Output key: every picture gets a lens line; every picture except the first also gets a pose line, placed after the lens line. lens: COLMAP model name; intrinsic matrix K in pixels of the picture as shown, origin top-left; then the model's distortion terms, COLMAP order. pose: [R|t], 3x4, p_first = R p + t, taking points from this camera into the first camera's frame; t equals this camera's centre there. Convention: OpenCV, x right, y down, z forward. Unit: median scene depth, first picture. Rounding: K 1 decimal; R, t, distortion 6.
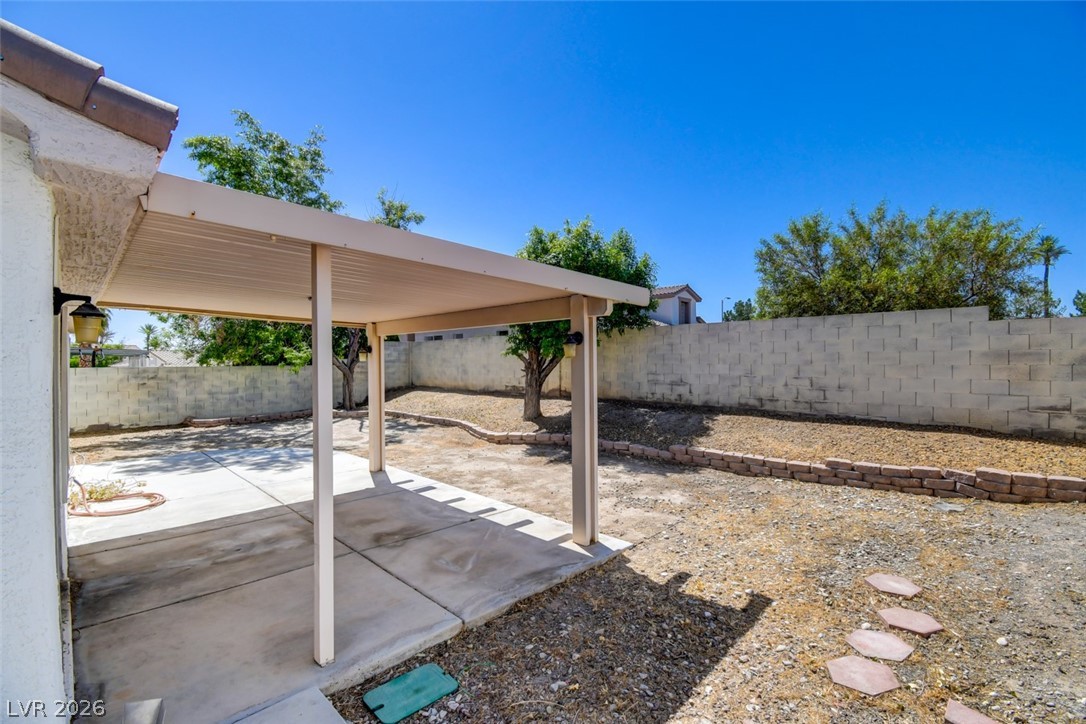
lens RADIAL K [[471.8, 0, 543.3], [0, 471.8, 363.1], [0, 0, 1]] dist [-0.001015, -0.002414]
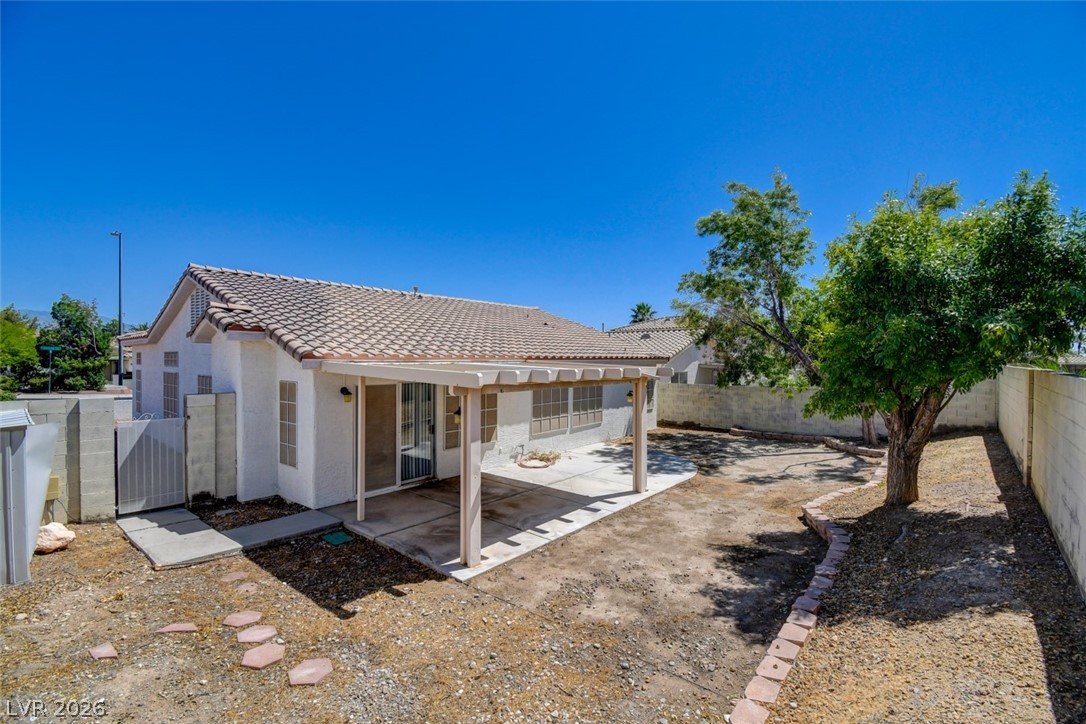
lens RADIAL K [[471.8, 0, 547.0], [0, 471.8, 366.8], [0, 0, 1]] dist [-0.001015, -0.002414]
pose [[0.092323, 0.024333, -0.995432, 1.026109], [-0.012087, 0.999655, 0.023315, -0.148960], [0.995656, 0.009879, 0.092585, 0.791537]]
